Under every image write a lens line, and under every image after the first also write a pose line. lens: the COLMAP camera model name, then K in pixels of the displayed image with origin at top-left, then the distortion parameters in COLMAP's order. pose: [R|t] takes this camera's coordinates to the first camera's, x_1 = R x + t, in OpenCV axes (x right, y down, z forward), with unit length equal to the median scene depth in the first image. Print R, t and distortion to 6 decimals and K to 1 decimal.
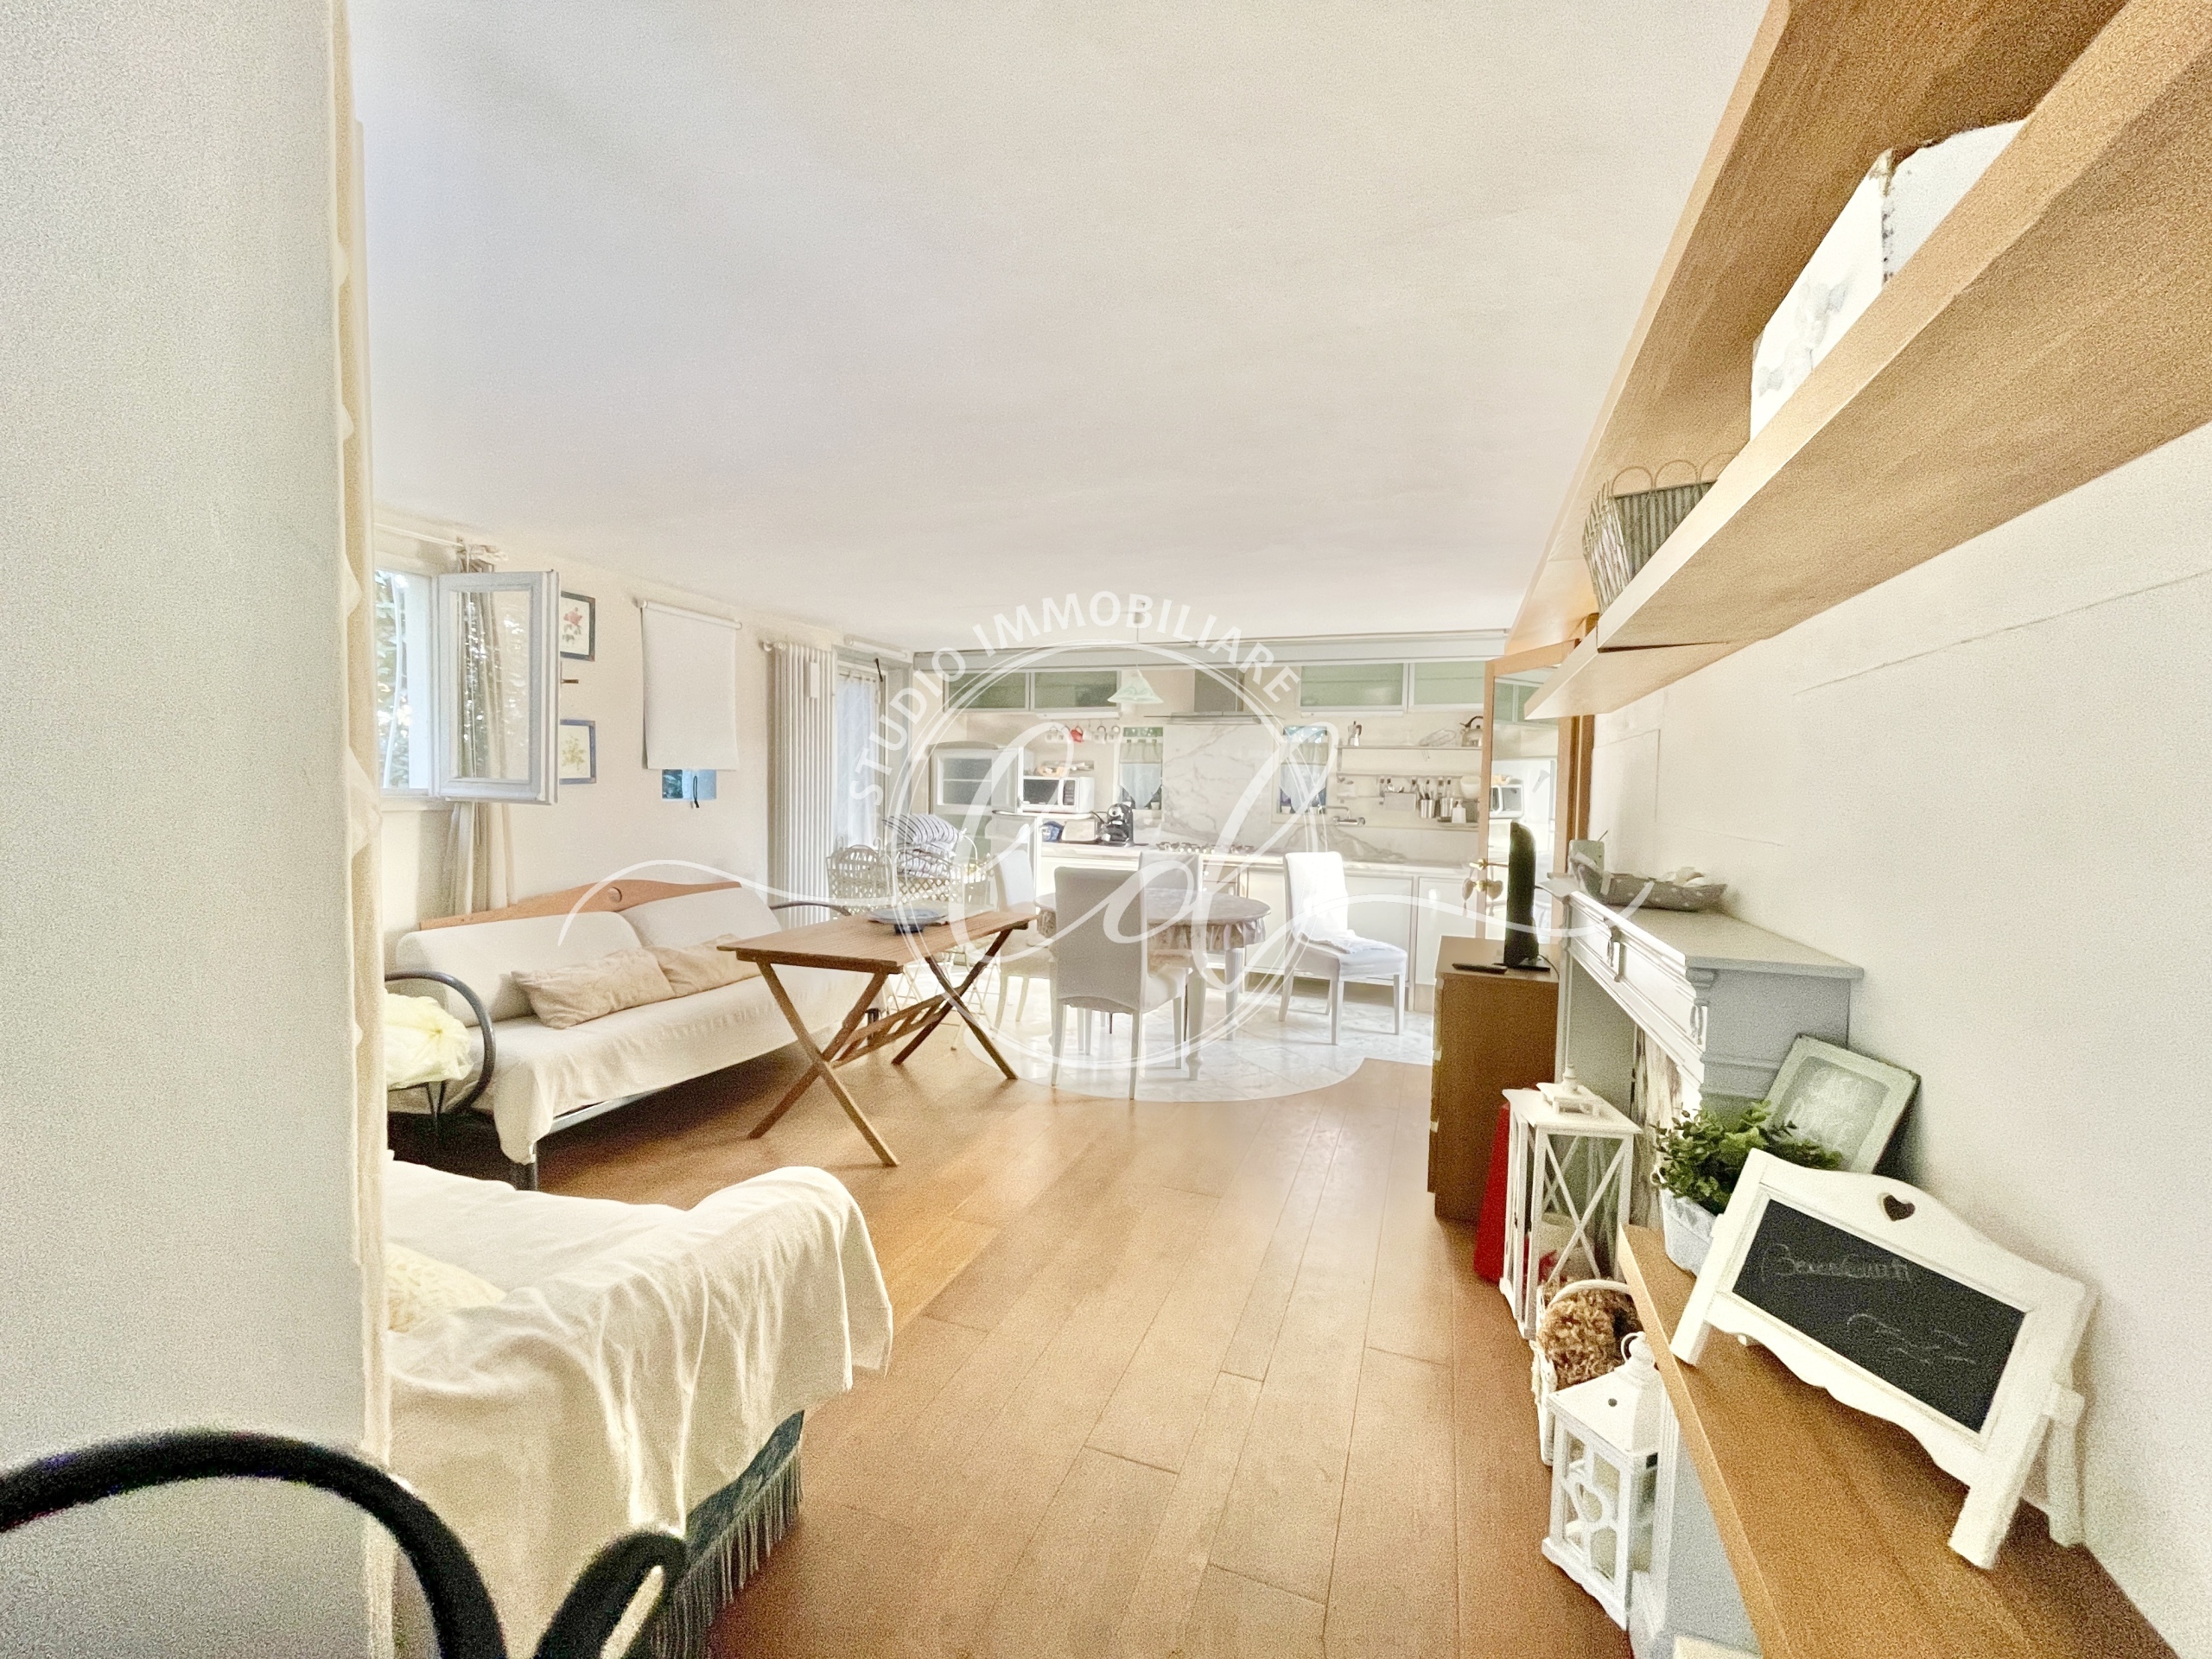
lens RADIAL K [[886.1, 0, 1111.5], [0, 886.1, 832.6], [0, 0, 1]] dist [-0.002413, -0.000195]
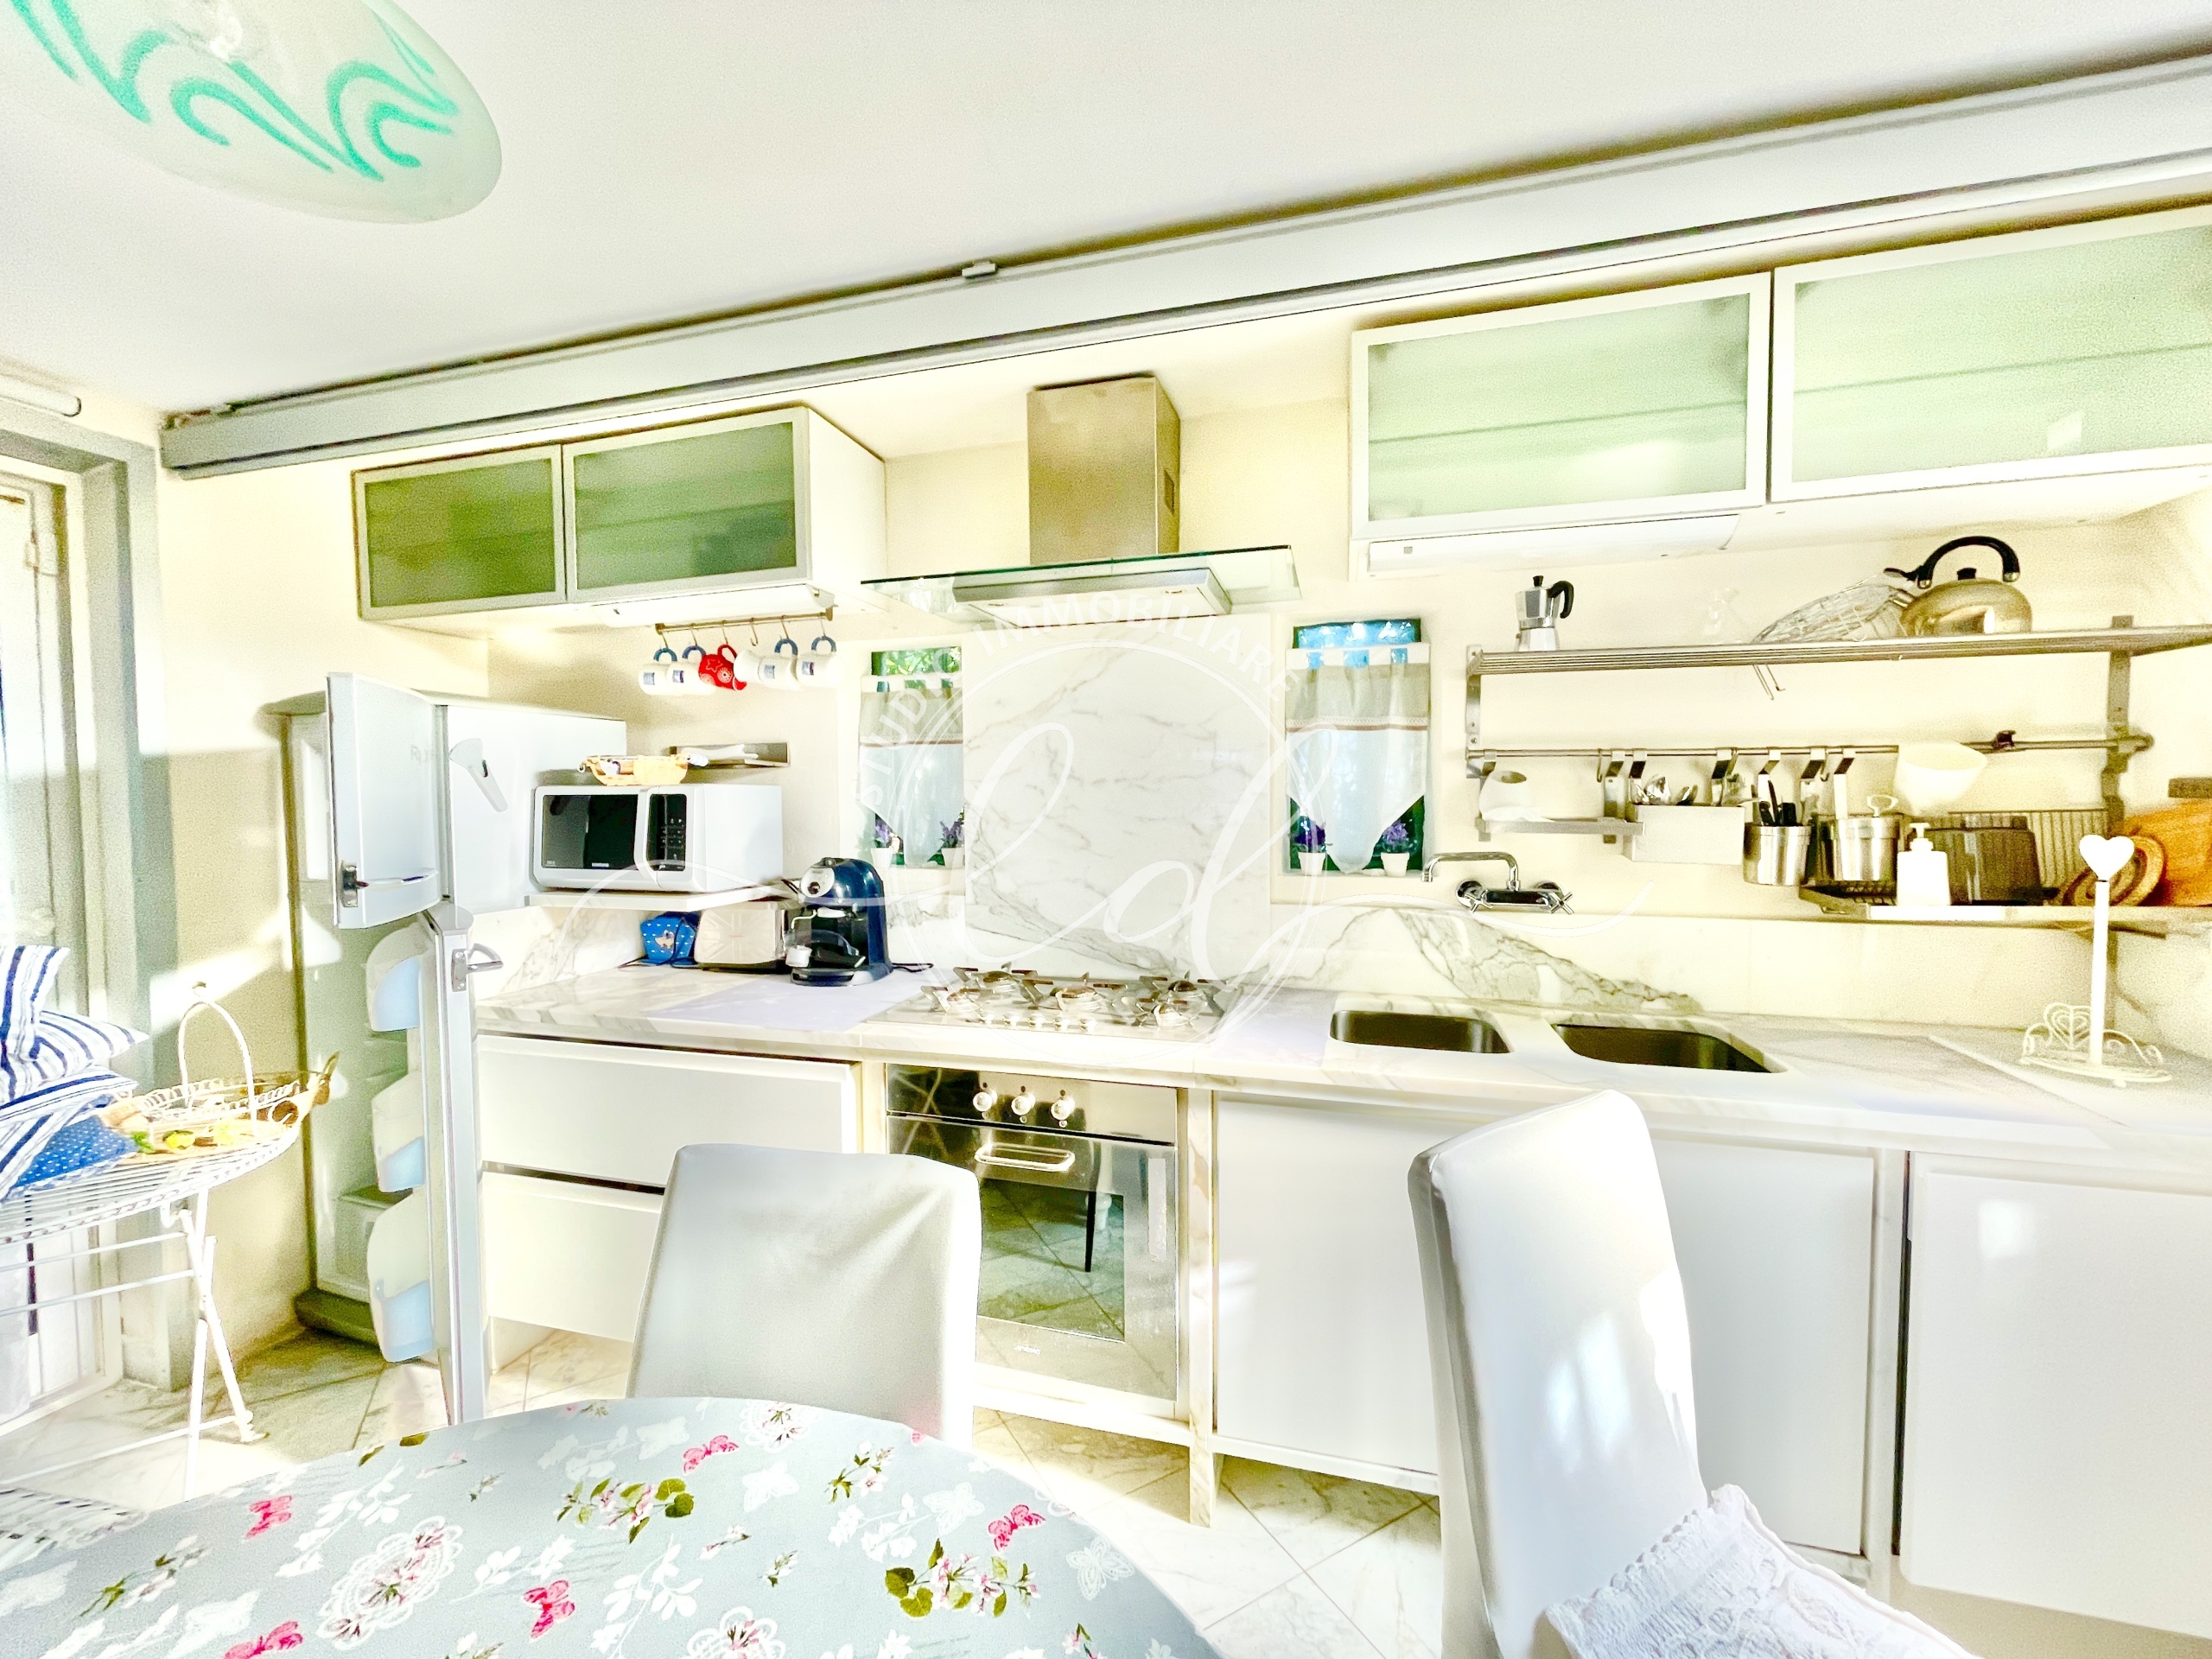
lens RADIAL K [[886.1, 0, 1112.8], [0, 886.1, 838.1], [0, 0, 1]] dist [-0.002413, -0.000195]
pose [[0.997424, -0.030491, 0.064926, 0.096744], [0.031320, 0.999440, -0.011790, -0.033455], [-0.064530, 0.013793, 0.997820, 0.653870]]
